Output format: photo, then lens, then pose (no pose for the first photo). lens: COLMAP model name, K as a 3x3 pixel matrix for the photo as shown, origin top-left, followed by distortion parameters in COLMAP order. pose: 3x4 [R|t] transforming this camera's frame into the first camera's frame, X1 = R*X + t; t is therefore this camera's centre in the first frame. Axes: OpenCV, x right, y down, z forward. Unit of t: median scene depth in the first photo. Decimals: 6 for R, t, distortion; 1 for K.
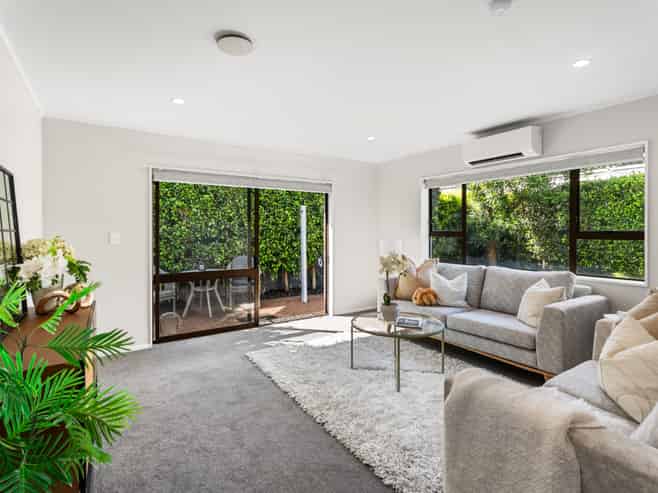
lens RADIAL K [[342.9, 0, 329.0], [0, 342.9, 246.5], [0, 0, 1]] dist [0.030131, -0.000035]
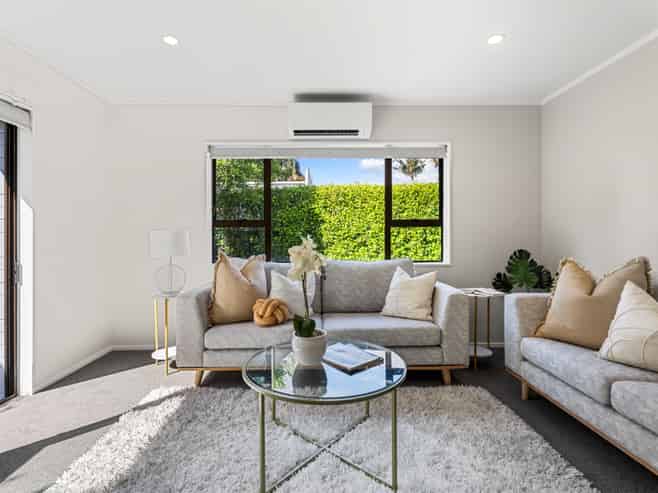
lens RADIAL K [[342.9, 0, 329.0], [0, 342.9, 246.5], [0, 0, 1]] dist [0.030131, -0.000035]
pose [[0.556908, -0.025947, 0.830169, -0.205178], [0.041373, 0.999138, 0.003473, 0.020433], [-0.829543, 0.032412, 0.557502, 0.506564]]
